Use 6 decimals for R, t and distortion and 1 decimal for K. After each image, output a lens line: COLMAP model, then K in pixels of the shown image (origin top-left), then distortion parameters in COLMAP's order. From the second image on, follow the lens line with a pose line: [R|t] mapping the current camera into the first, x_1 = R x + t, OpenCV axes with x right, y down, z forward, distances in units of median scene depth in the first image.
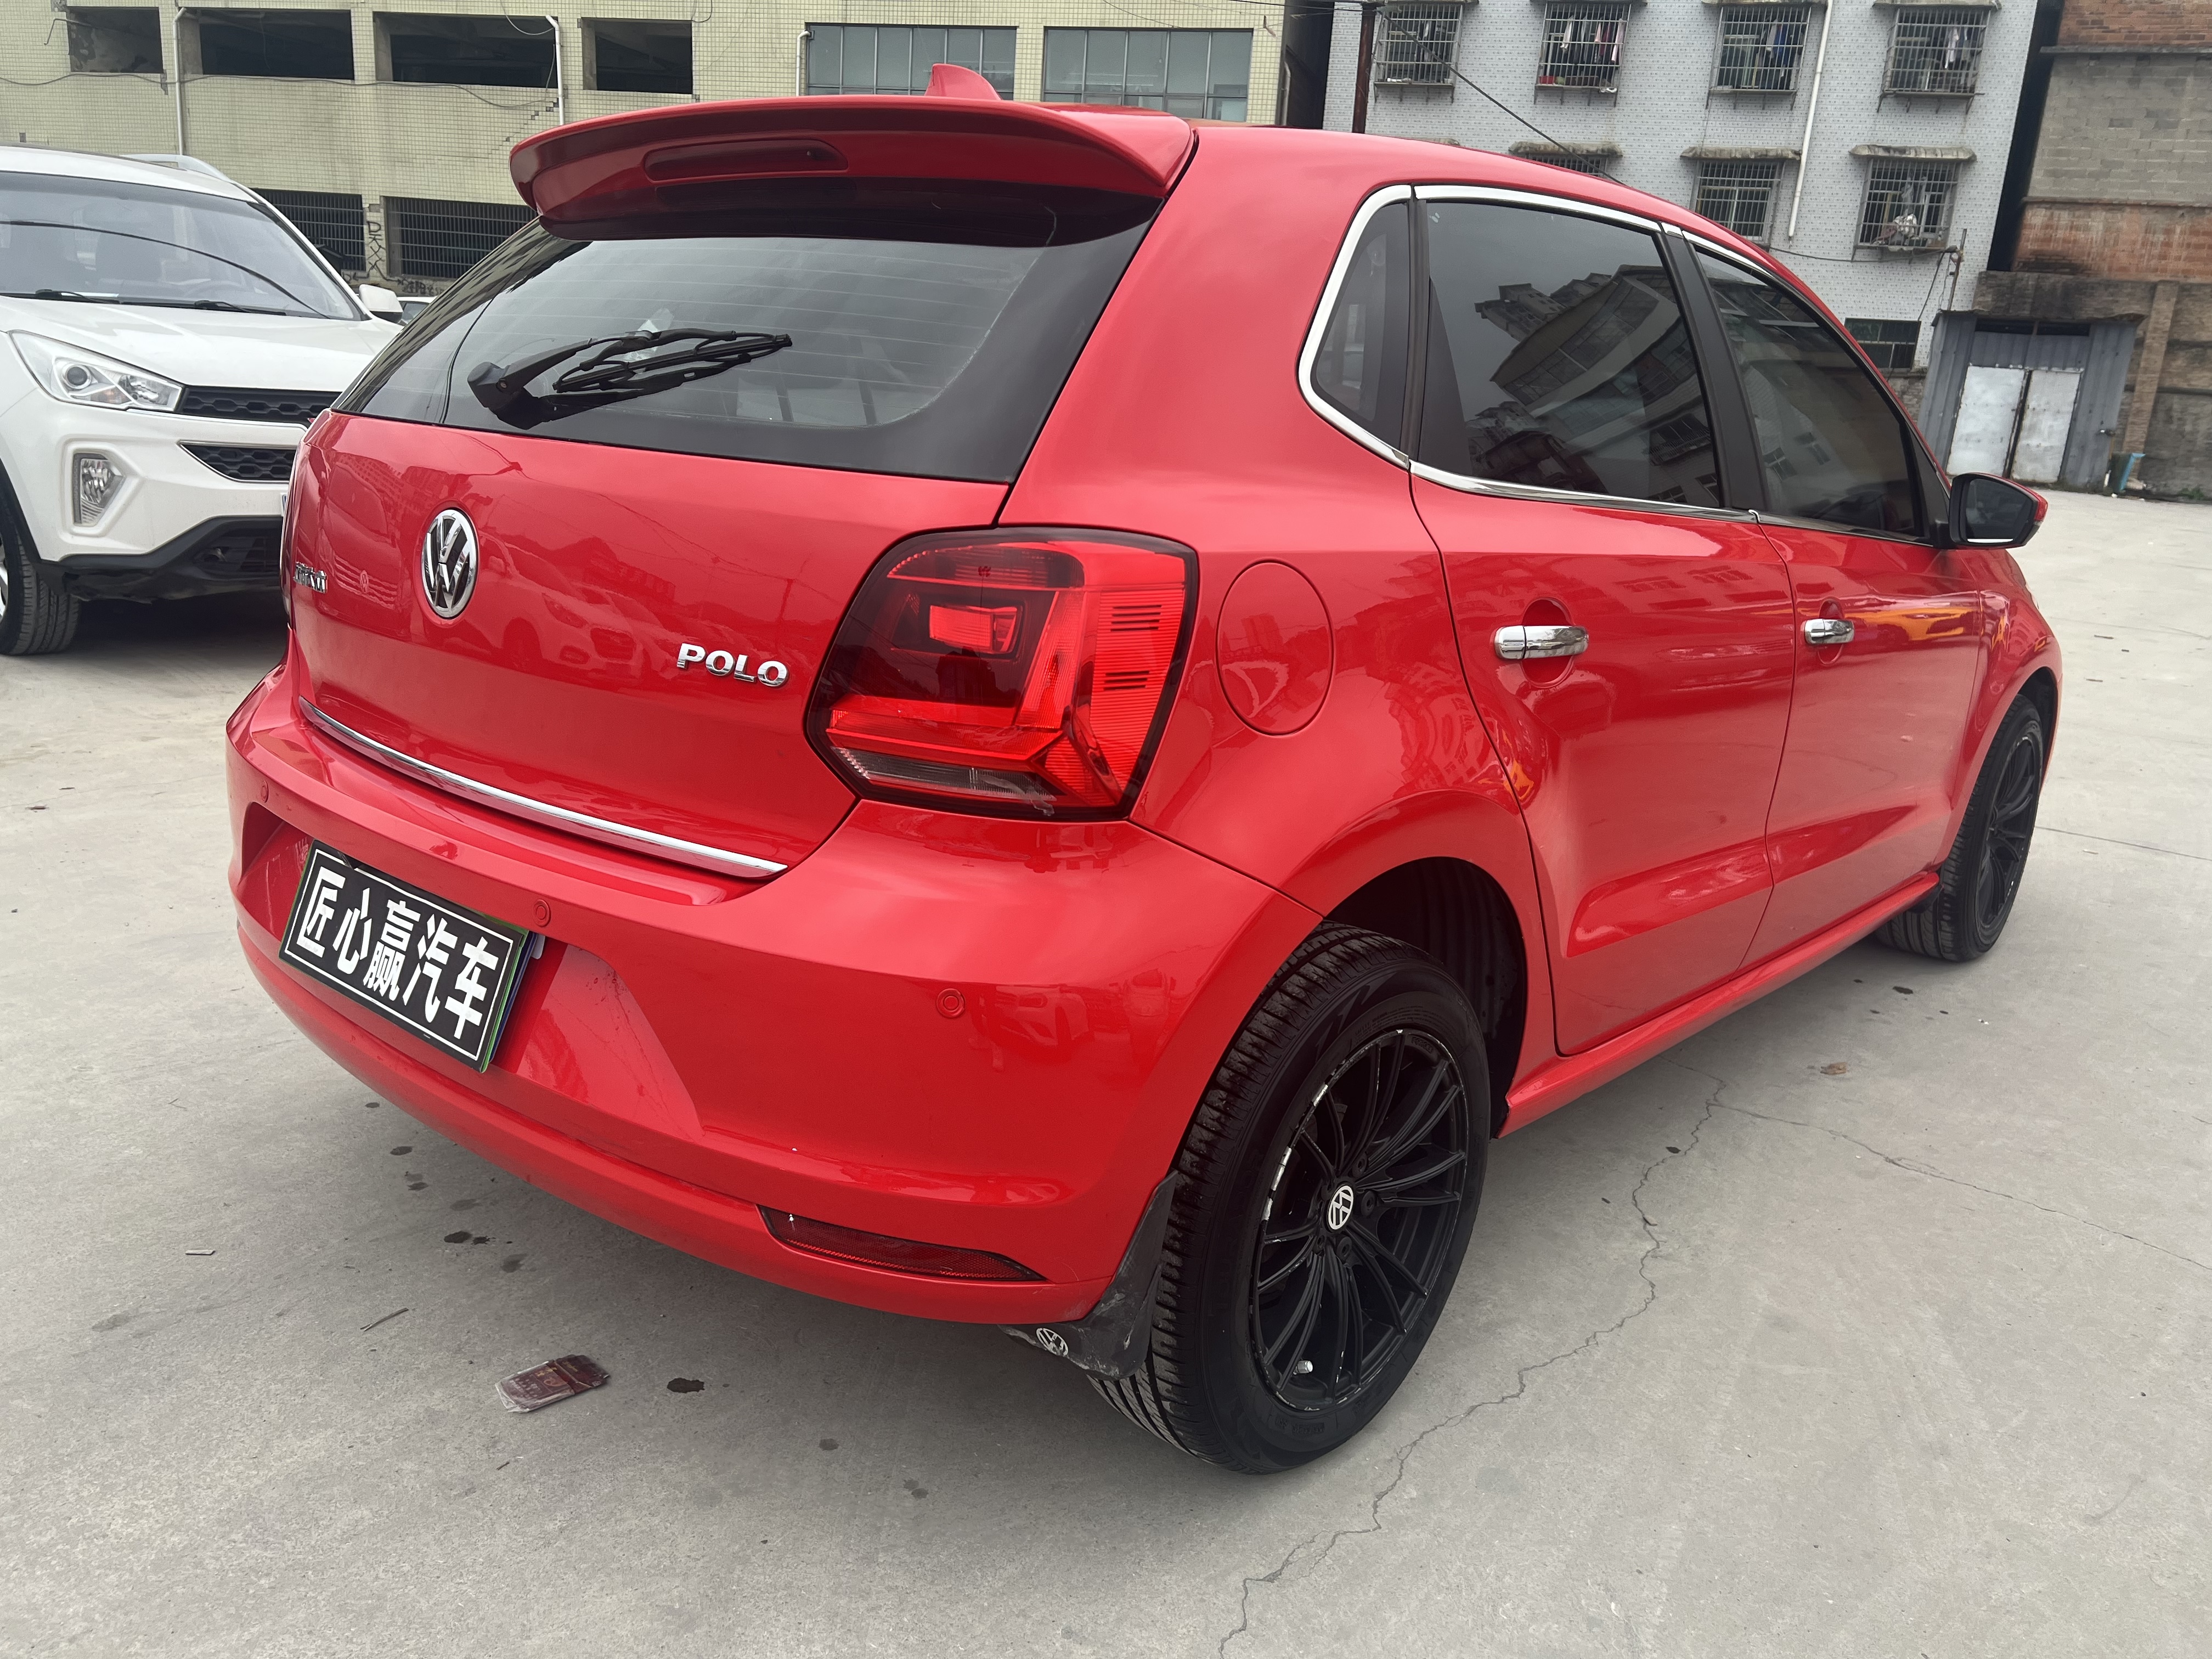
lens RADIAL K [[1659.9, 0, 1079.8], [0, 1659.9, 837.4], [0, 0, 1]] dist [0.078664, -0.073943]
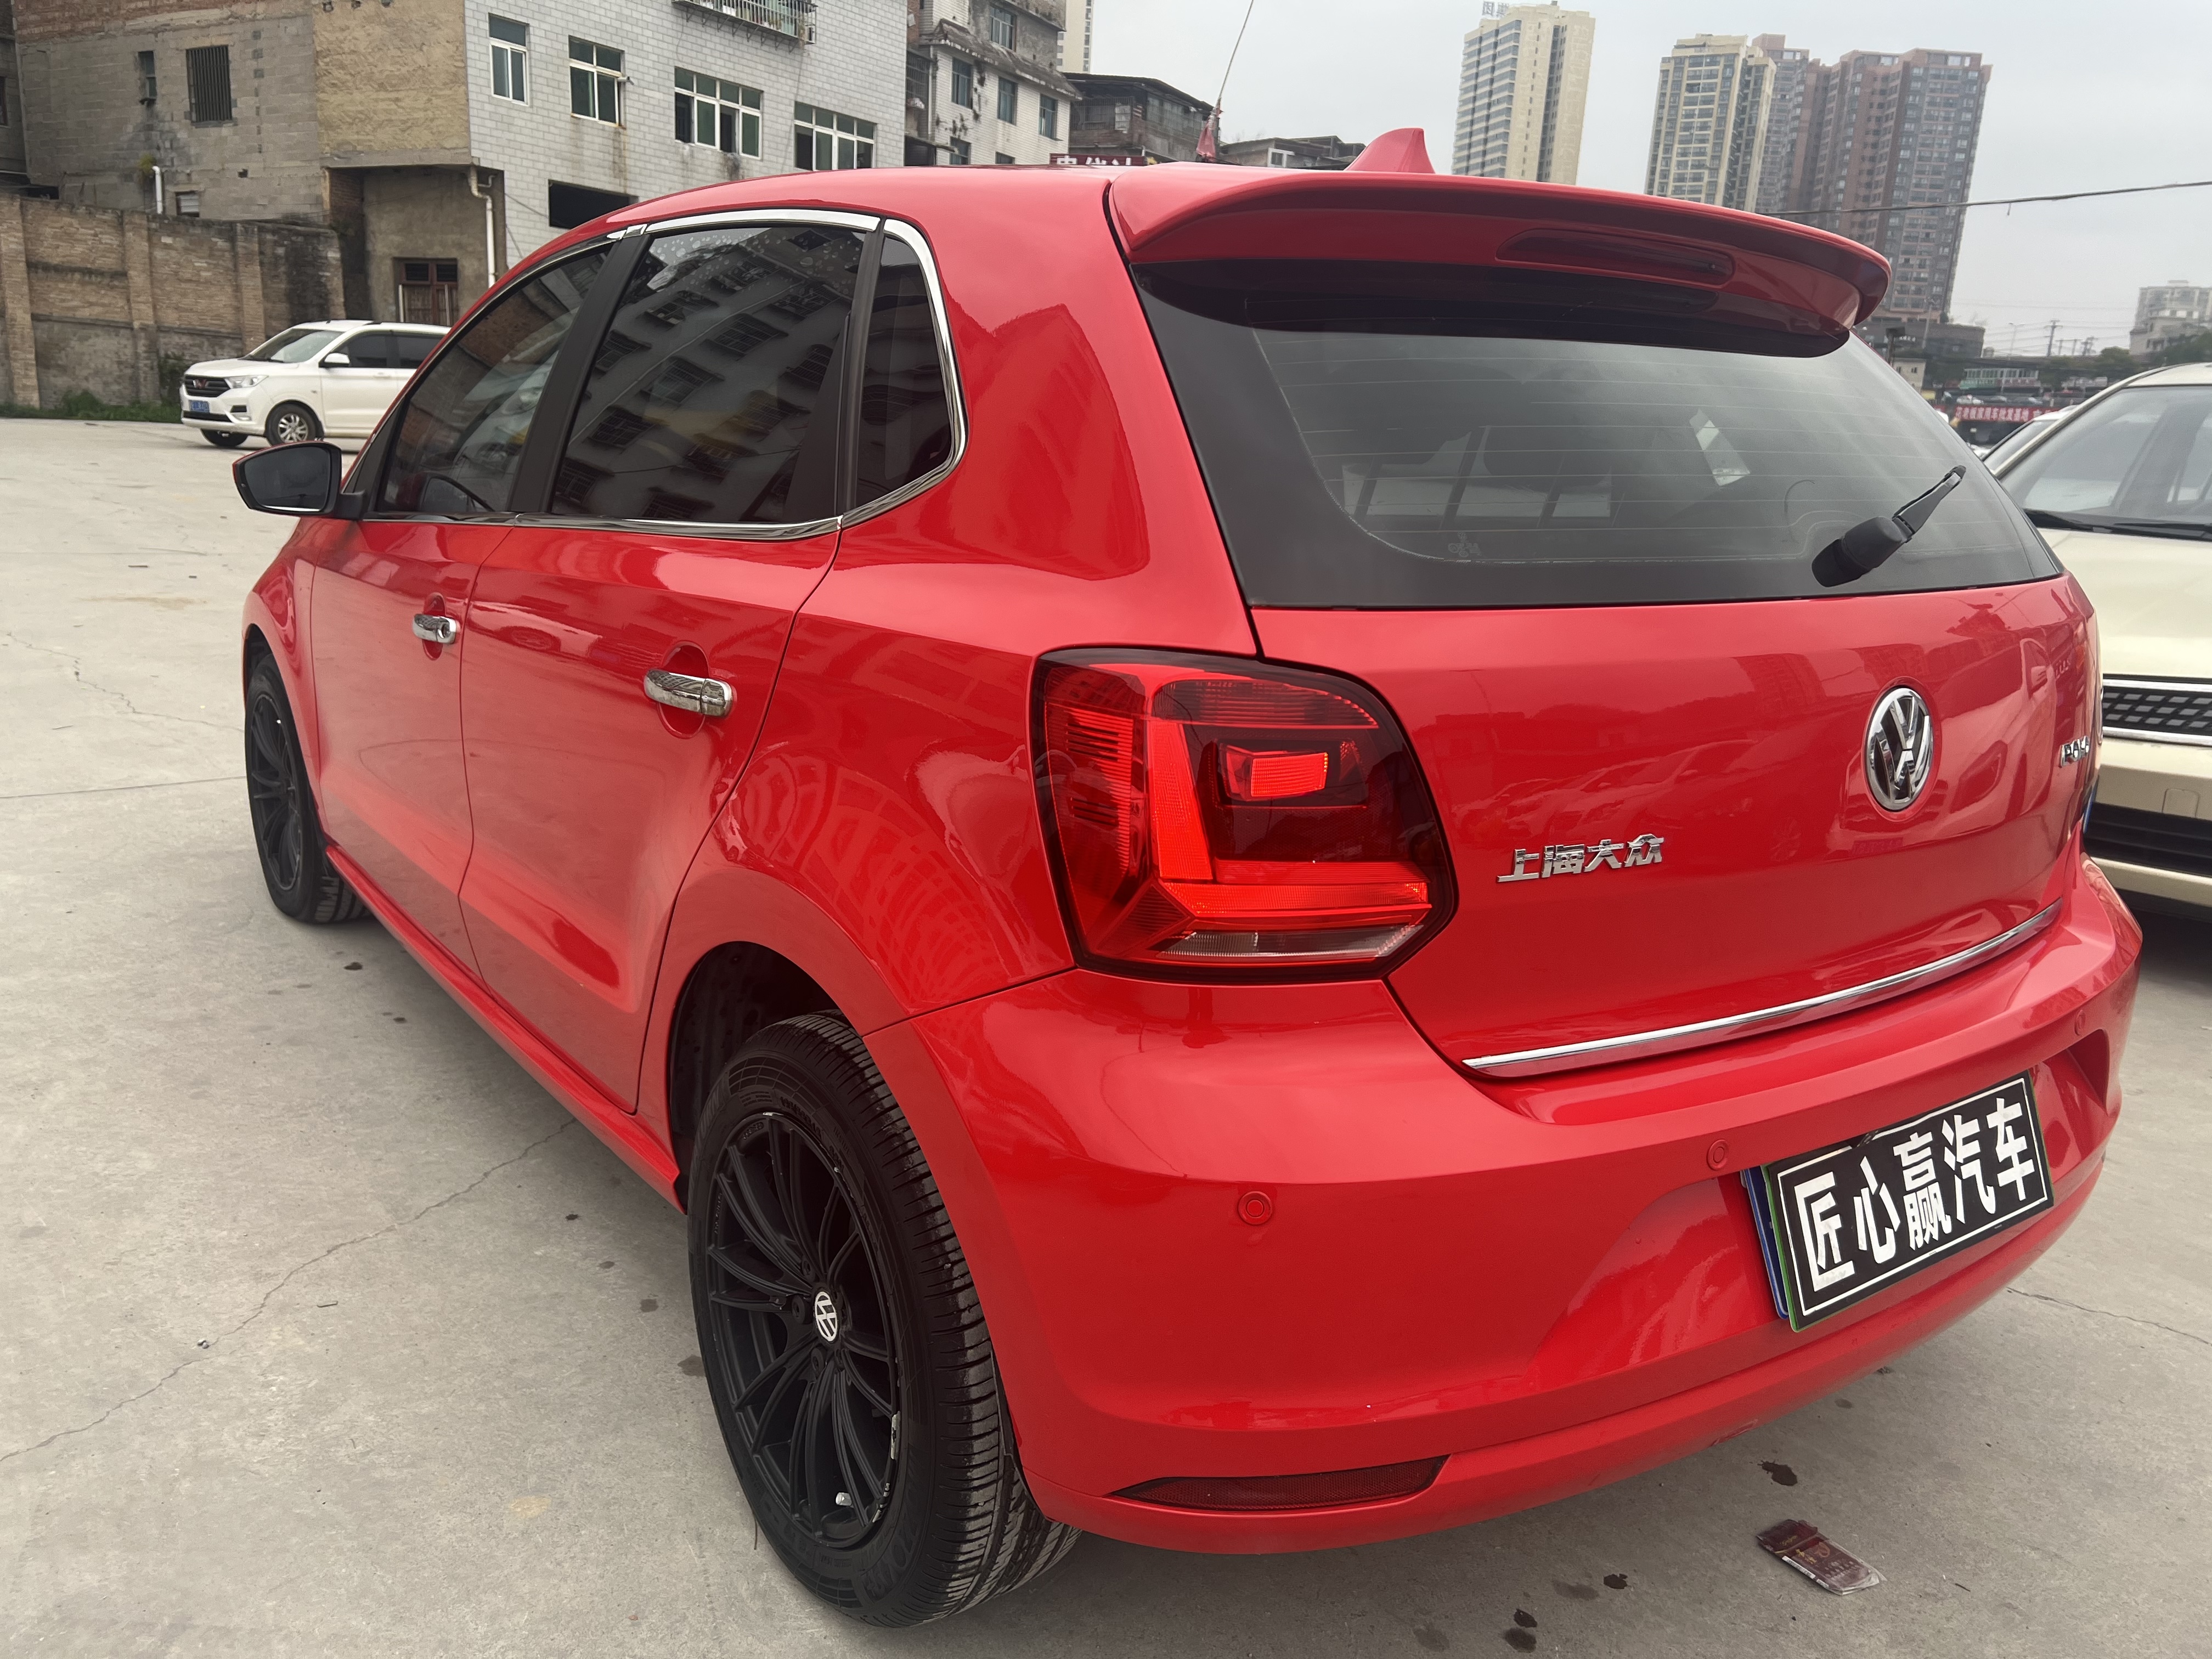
lens RADIAL K [[1709.3, 0, 1106.0], [0, 1709.3, 829.5], [0, 0, 1]] dist [0.079335, -0.095623]
pose [[0.200349, -0.282774, 0.938029, -0.094877], [0.223570, 0.945376, 0.237238, -0.030982], [-0.953875, 0.162185, 0.252624, 0.084160]]
